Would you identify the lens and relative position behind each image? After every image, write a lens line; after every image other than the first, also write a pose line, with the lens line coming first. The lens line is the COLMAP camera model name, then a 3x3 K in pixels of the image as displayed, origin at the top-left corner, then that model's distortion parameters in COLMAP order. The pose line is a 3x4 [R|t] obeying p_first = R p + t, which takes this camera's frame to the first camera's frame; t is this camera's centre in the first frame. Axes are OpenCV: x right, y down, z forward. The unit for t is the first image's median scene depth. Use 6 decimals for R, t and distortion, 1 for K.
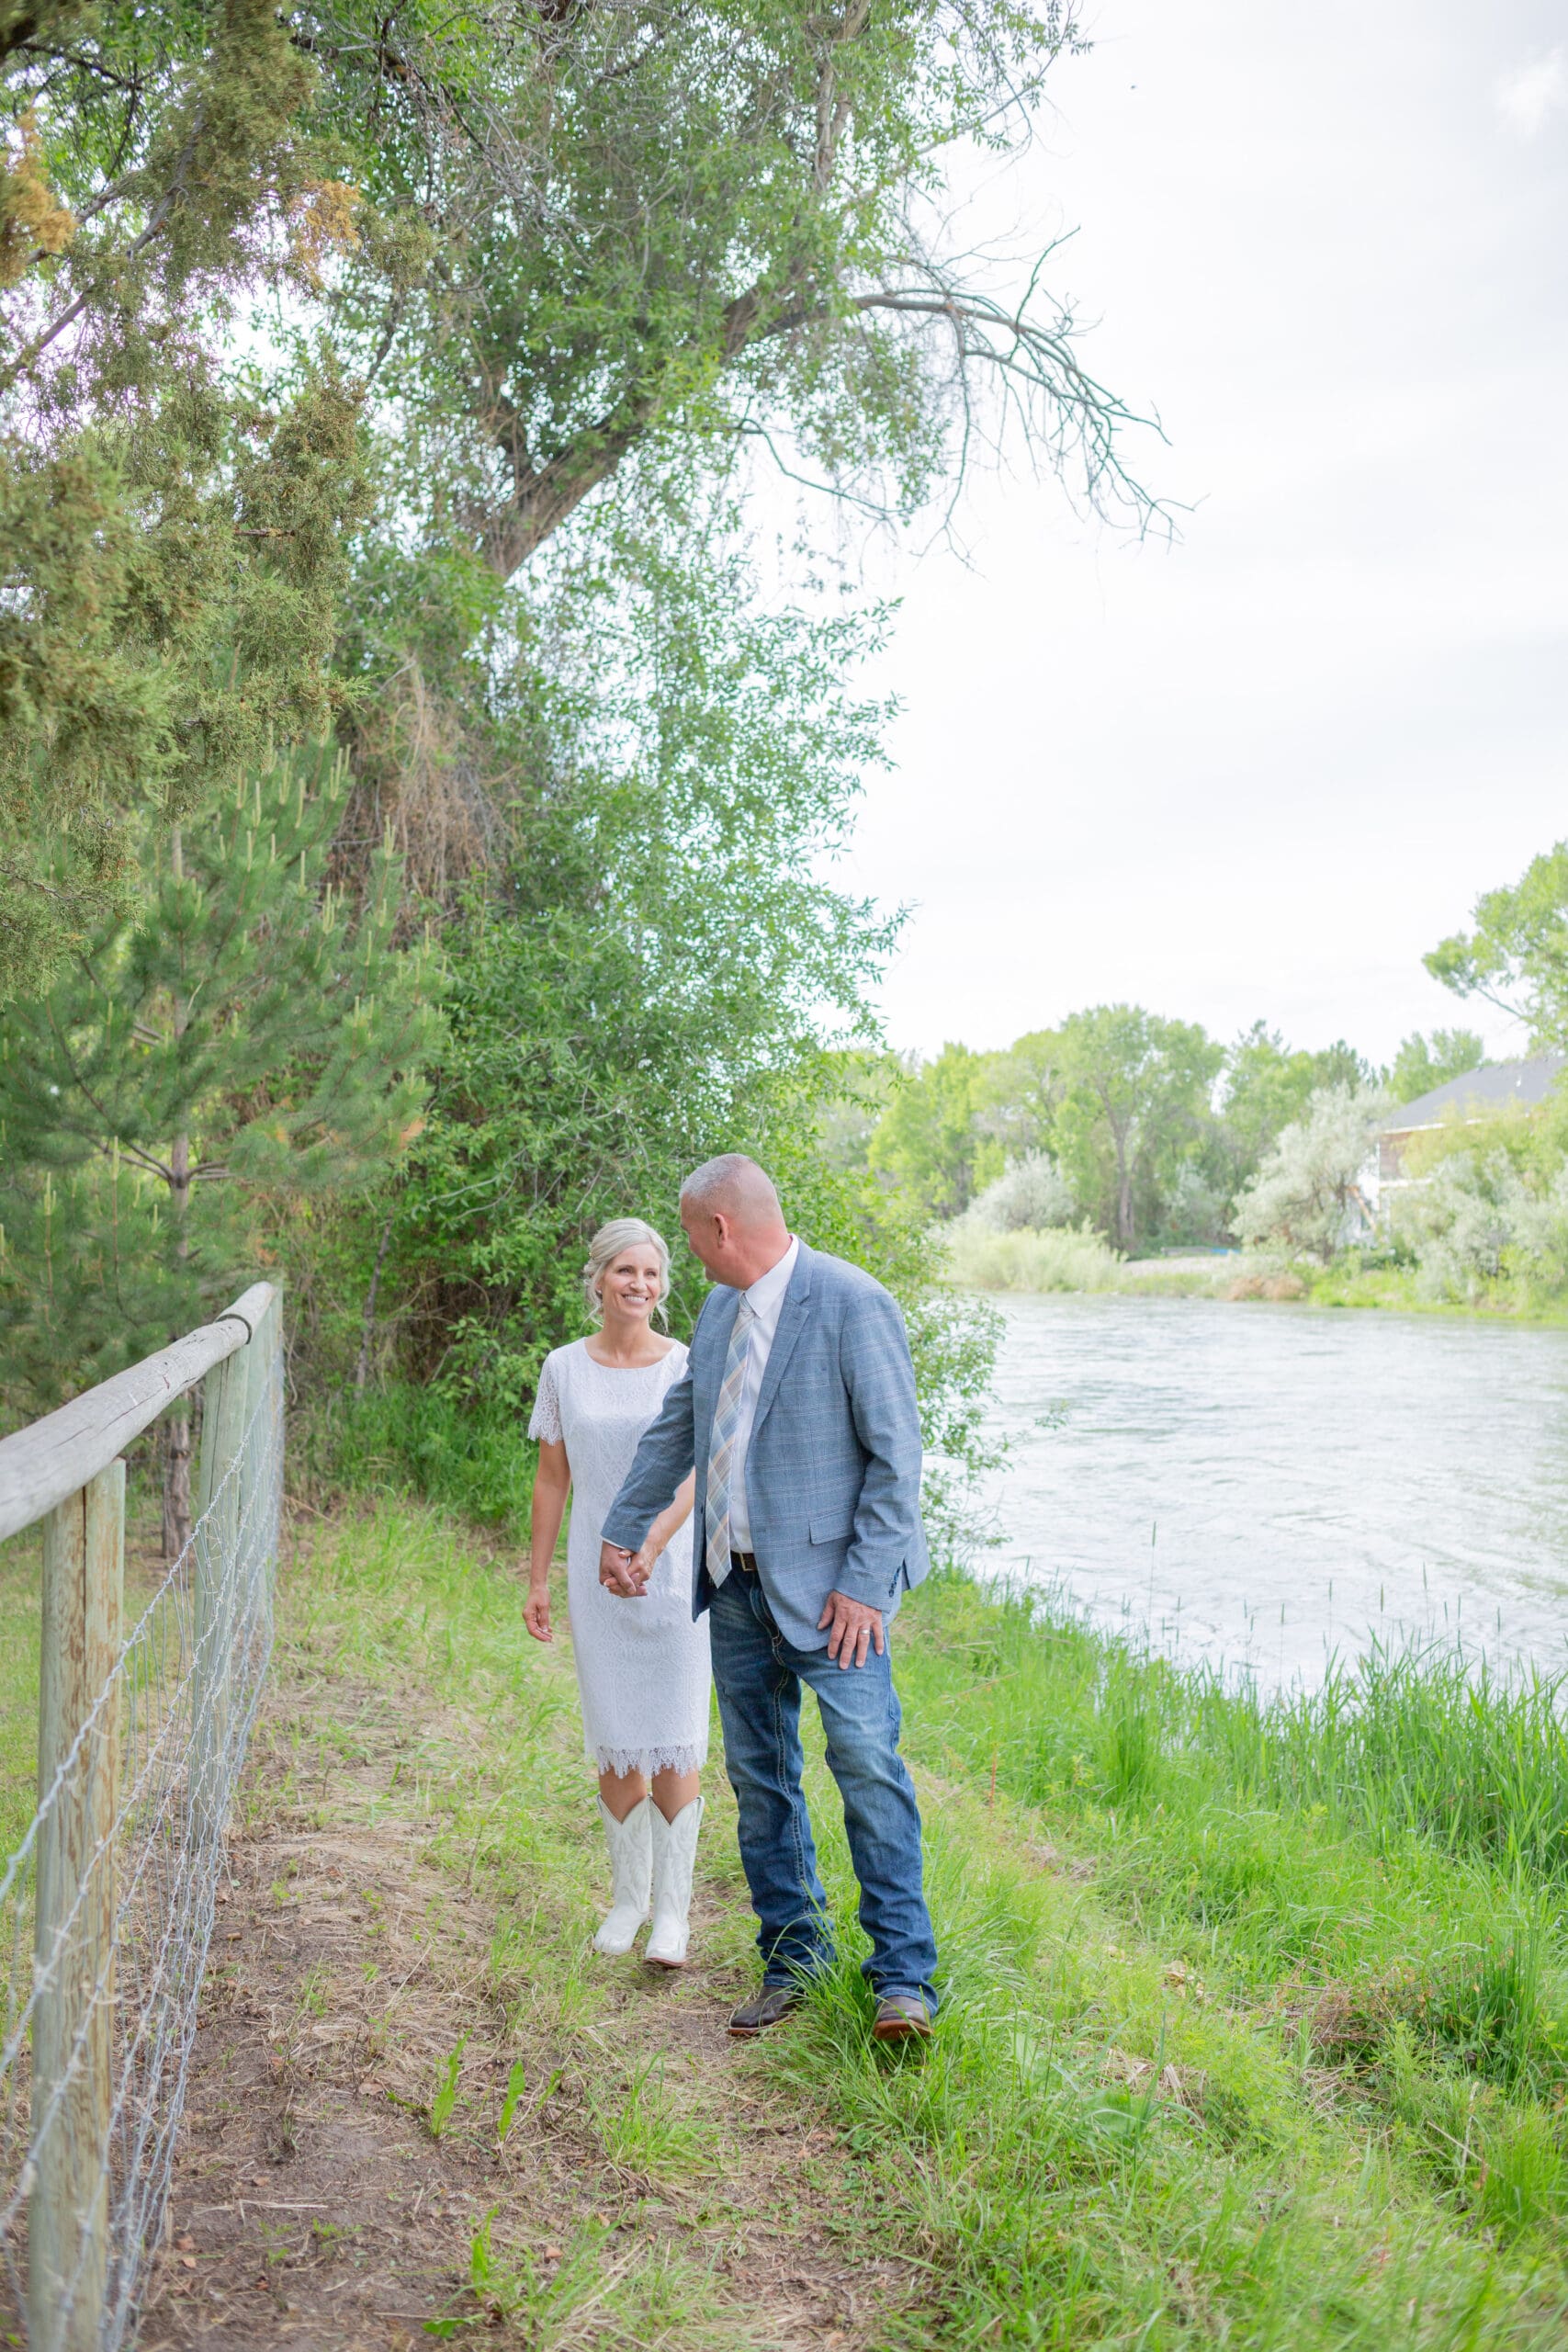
lens RADIAL K [[2339.6, 0, 784.0], [0, 2339.6, 1176.0], [0, 0, 1]] dist [-0.094062, 0.112608]
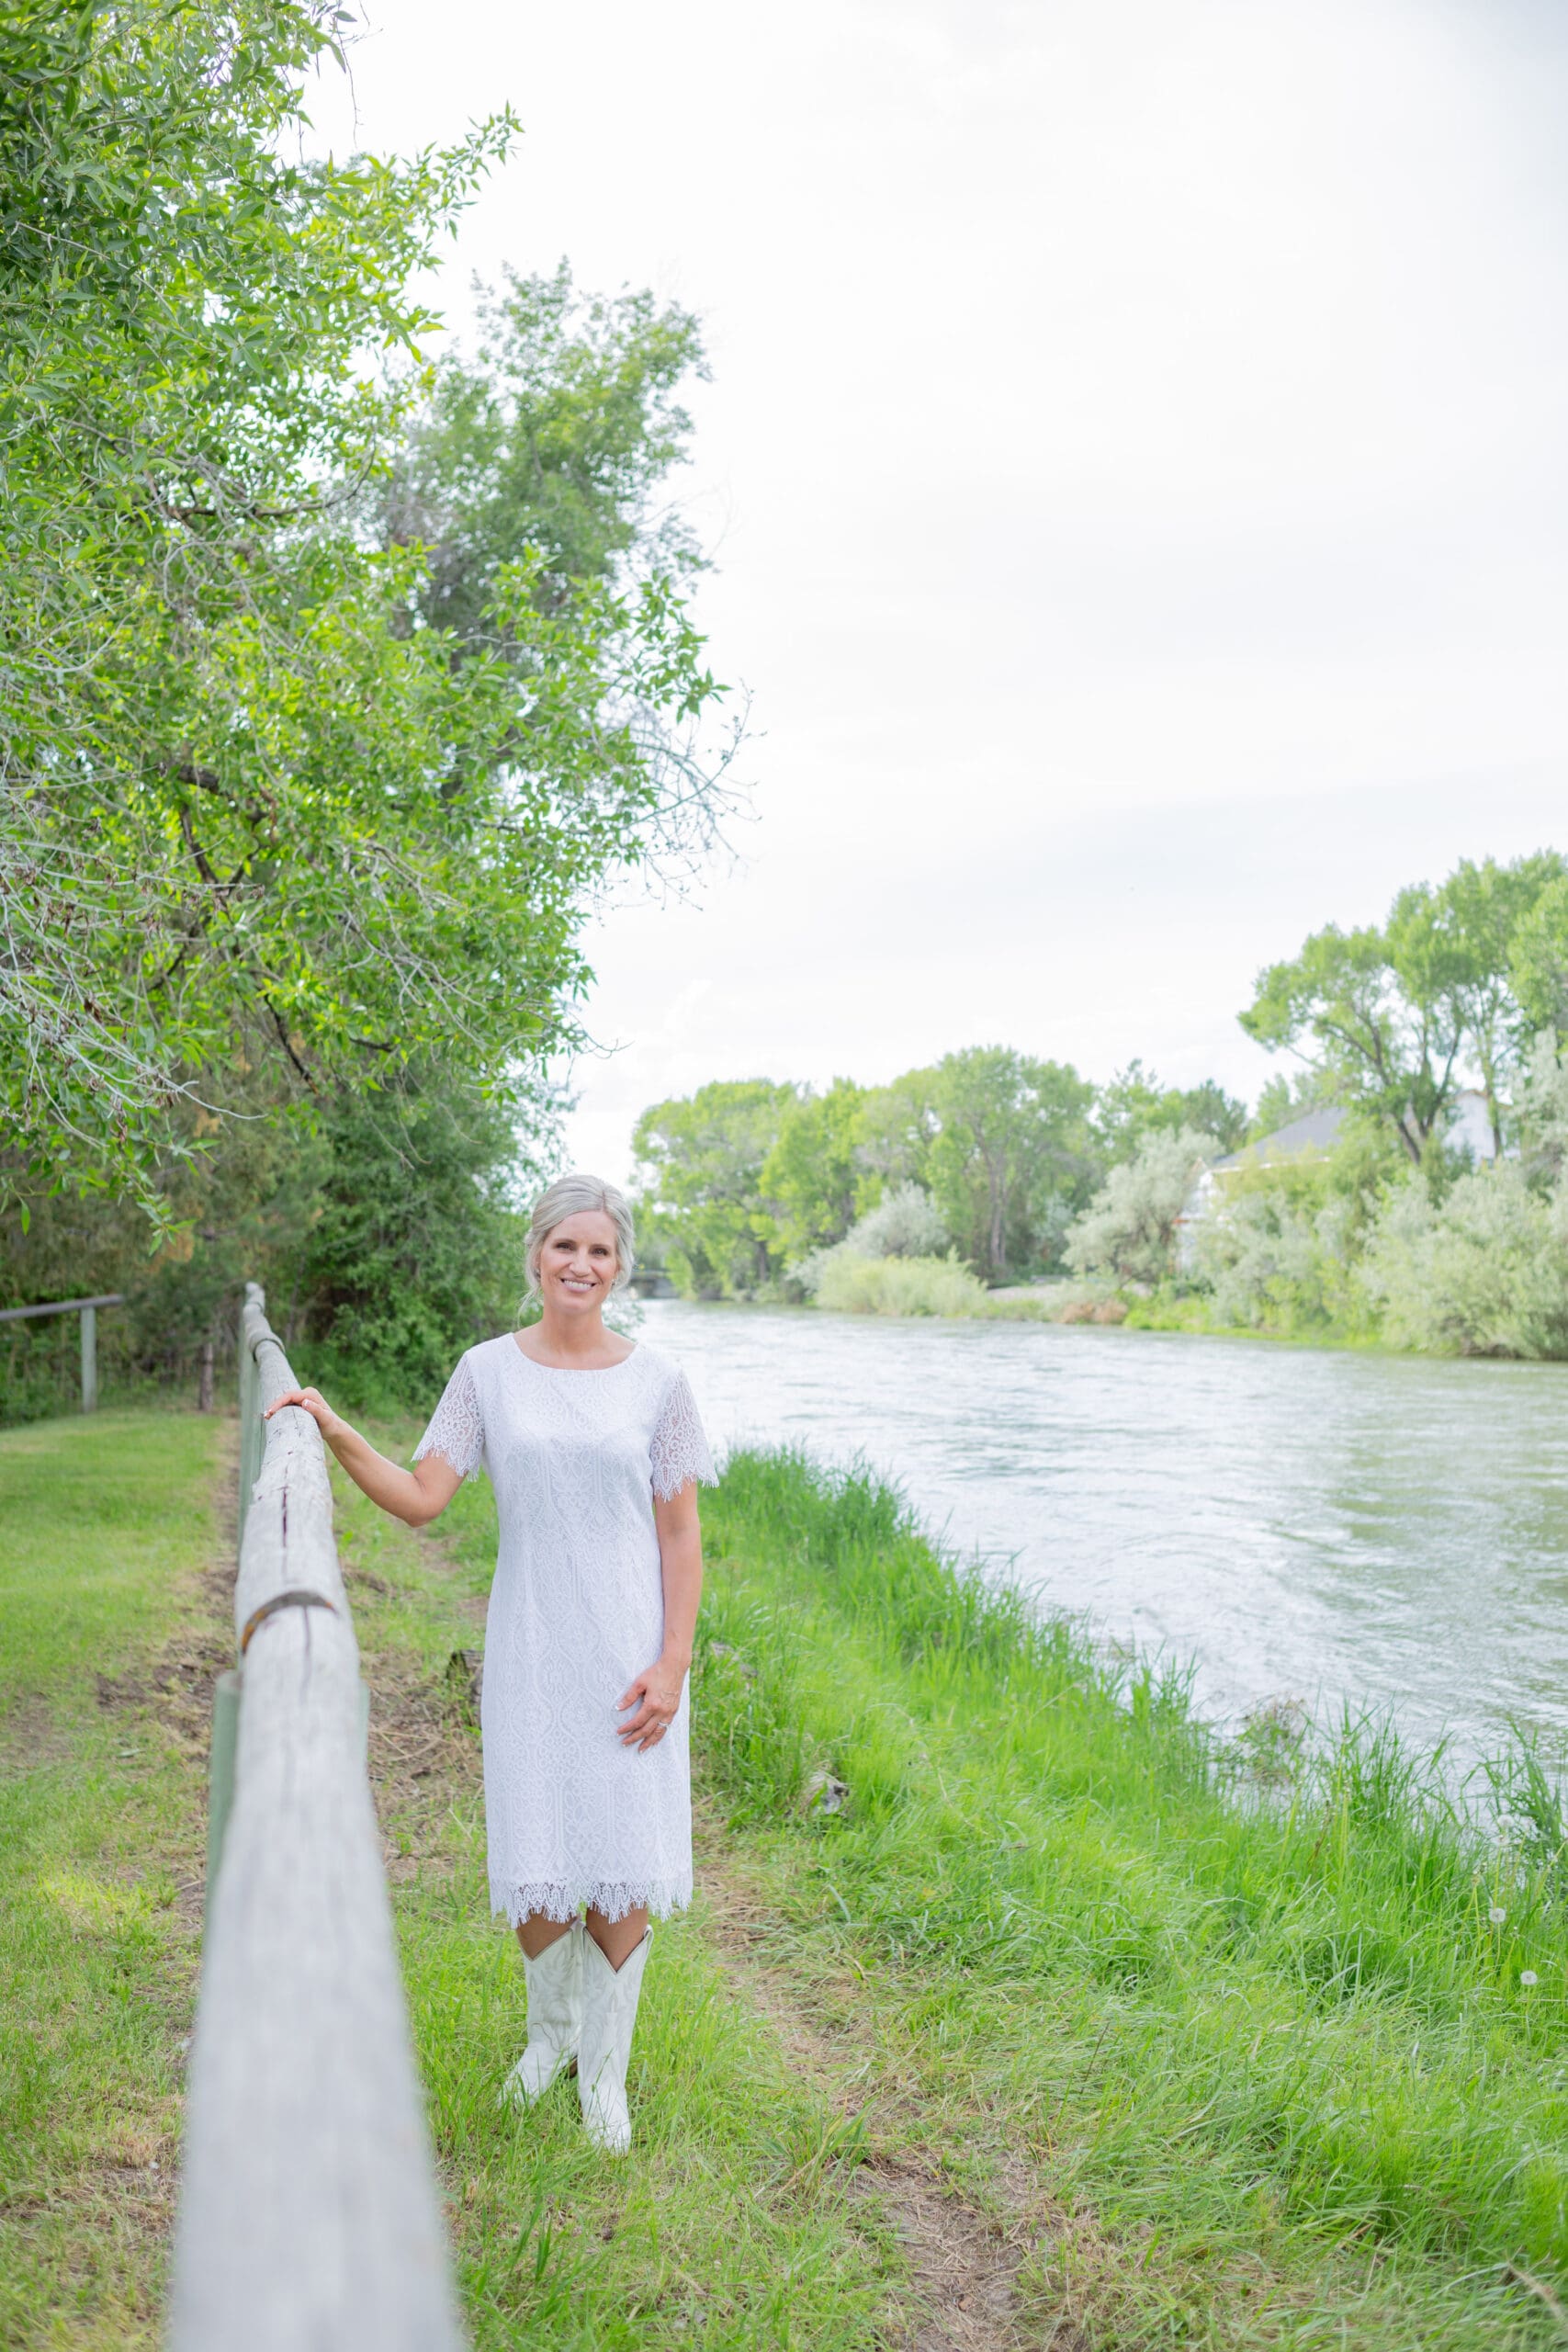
lens RADIAL K [[2454.6, 0, 784.0], [0, 2454.6, 1176.0], [0, 0, 1]] dist [-0.073618, 0.095671]
pose [[0.999540, 0.009773, 0.028707, 0.124847], [-0.009511, 0.999912, -0.009232, -0.023206], [-0.028795, 0.008954, 0.999545, -0.771442]]
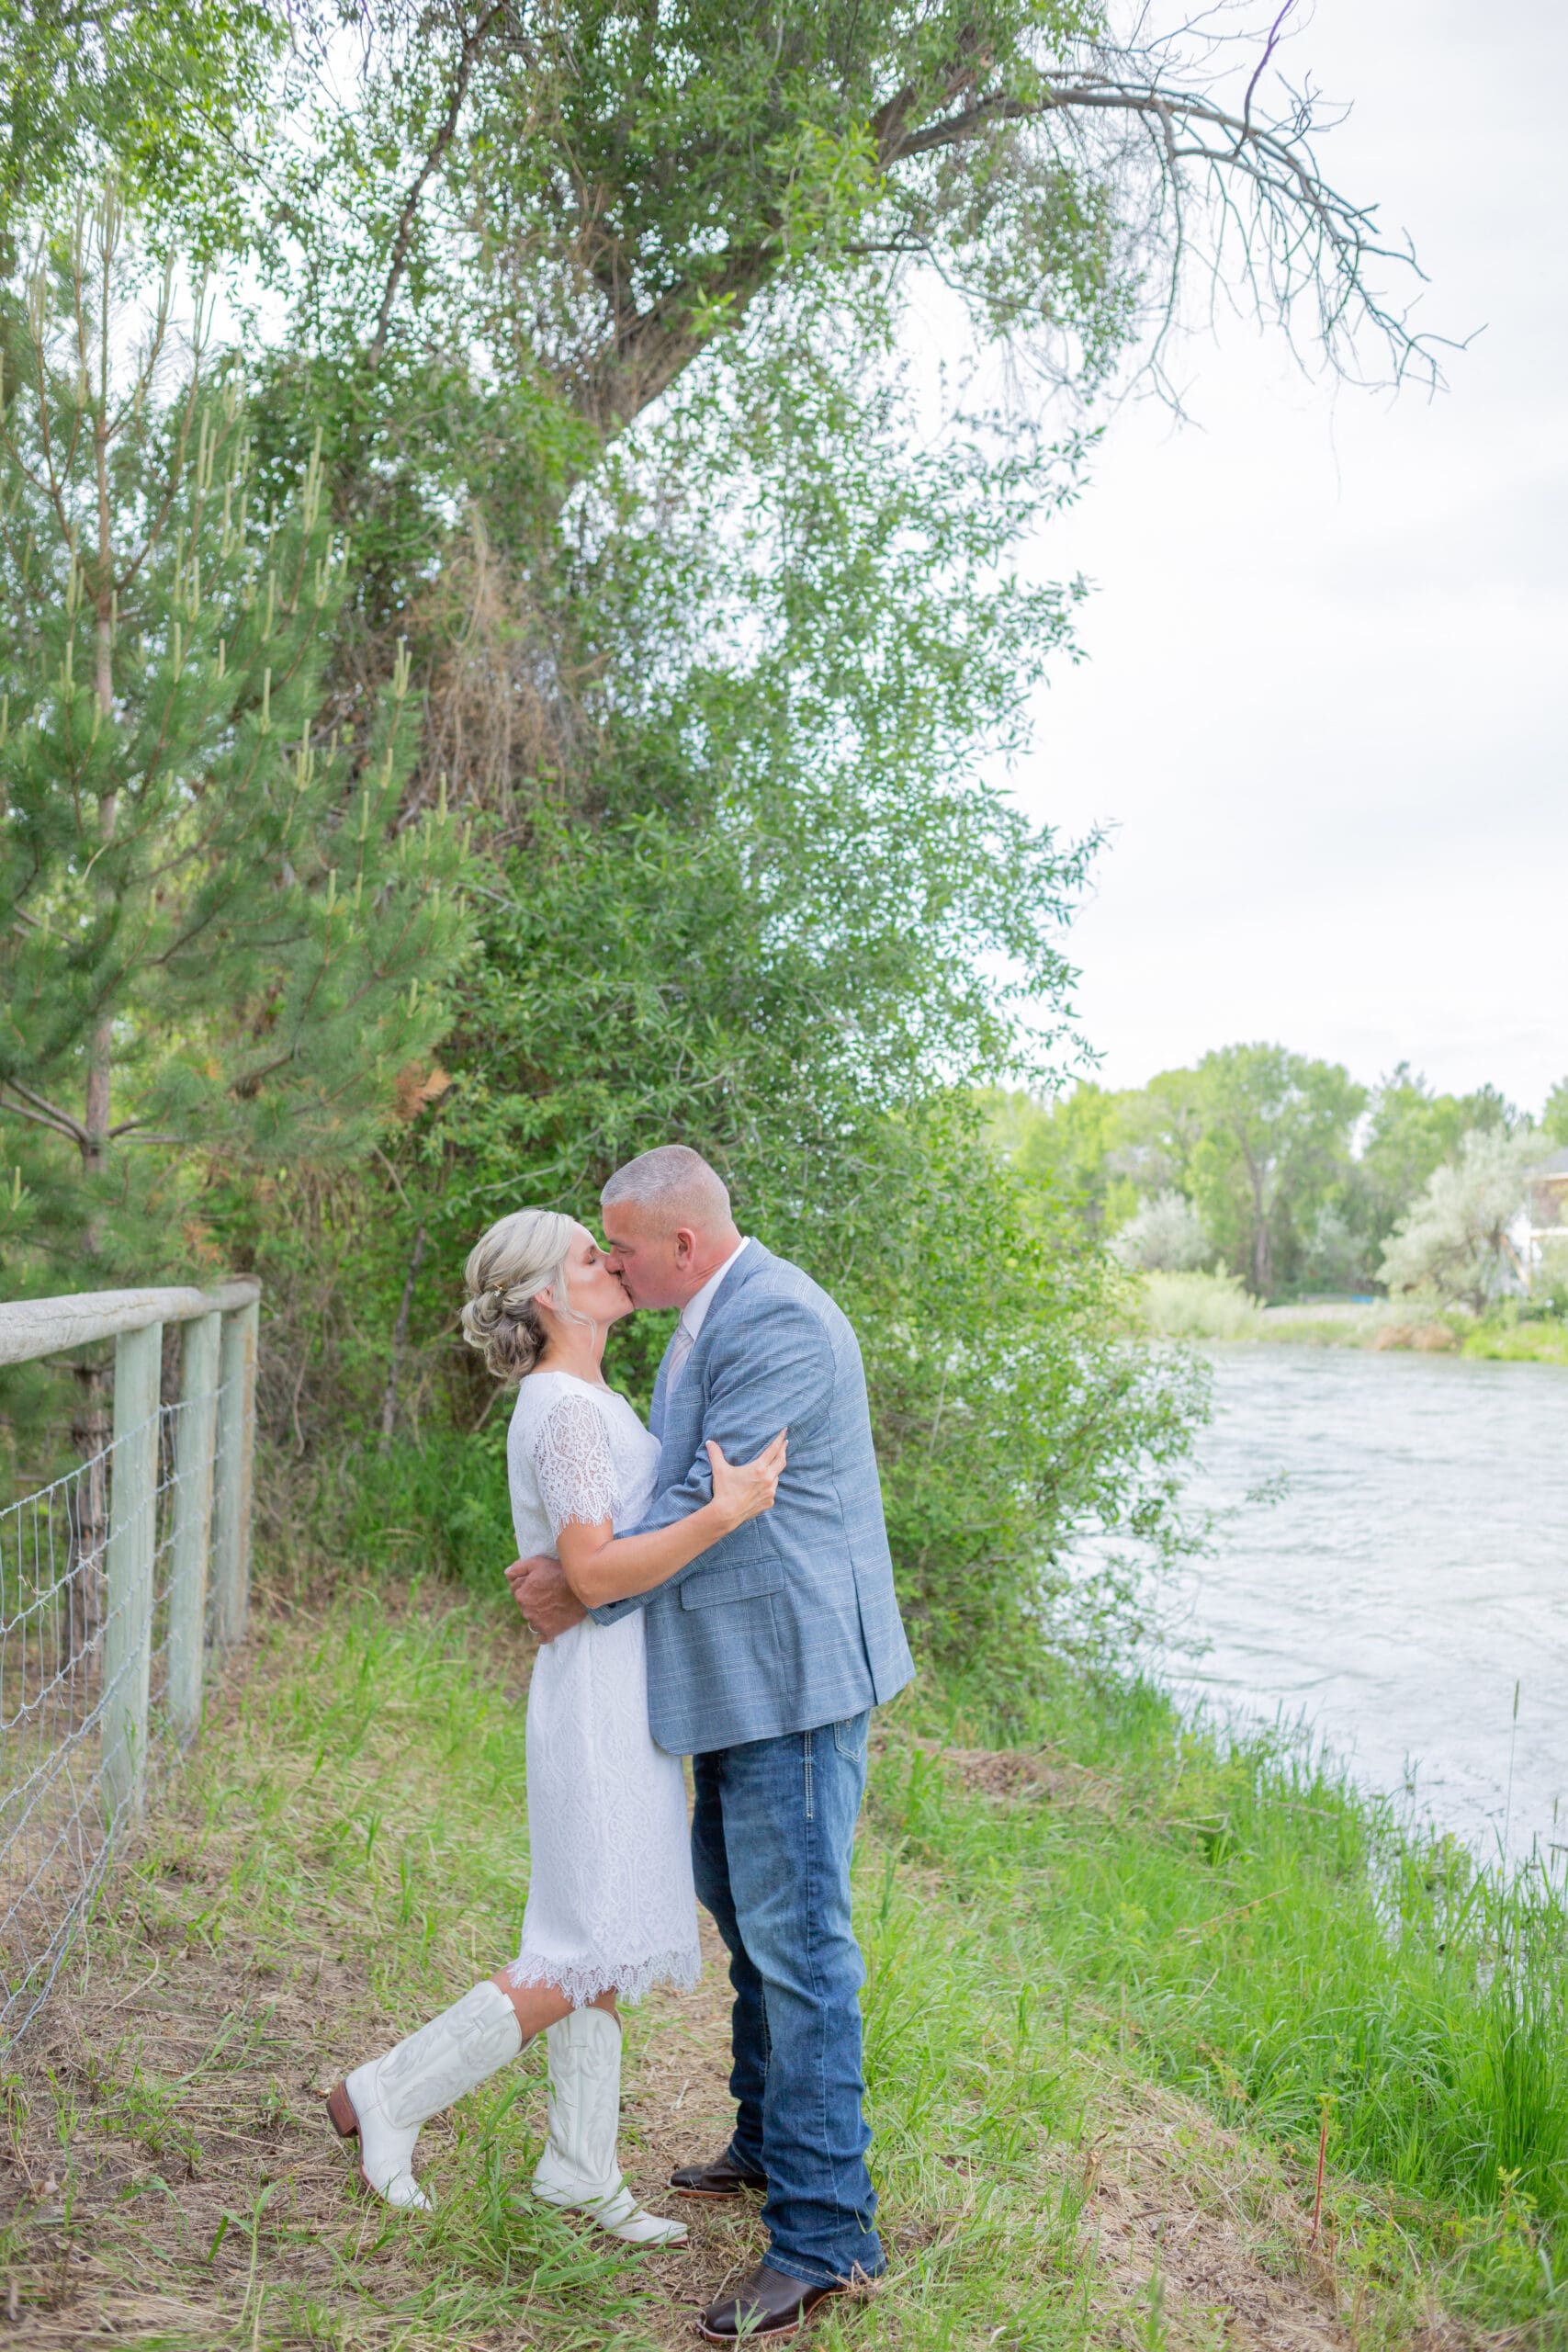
lens RADIAL K [[2339.6, 0, 784.0], [0, 2339.6, 1176.0], [0, 0, 1]] dist [-0.094062, 0.112608]
pose [[0.998451, 0.017583, -0.052796, -0.007721], [-0.018483, 0.999691, -0.016608, 0.011442], [0.052488, 0.017558, 0.998467, 0.179542]]
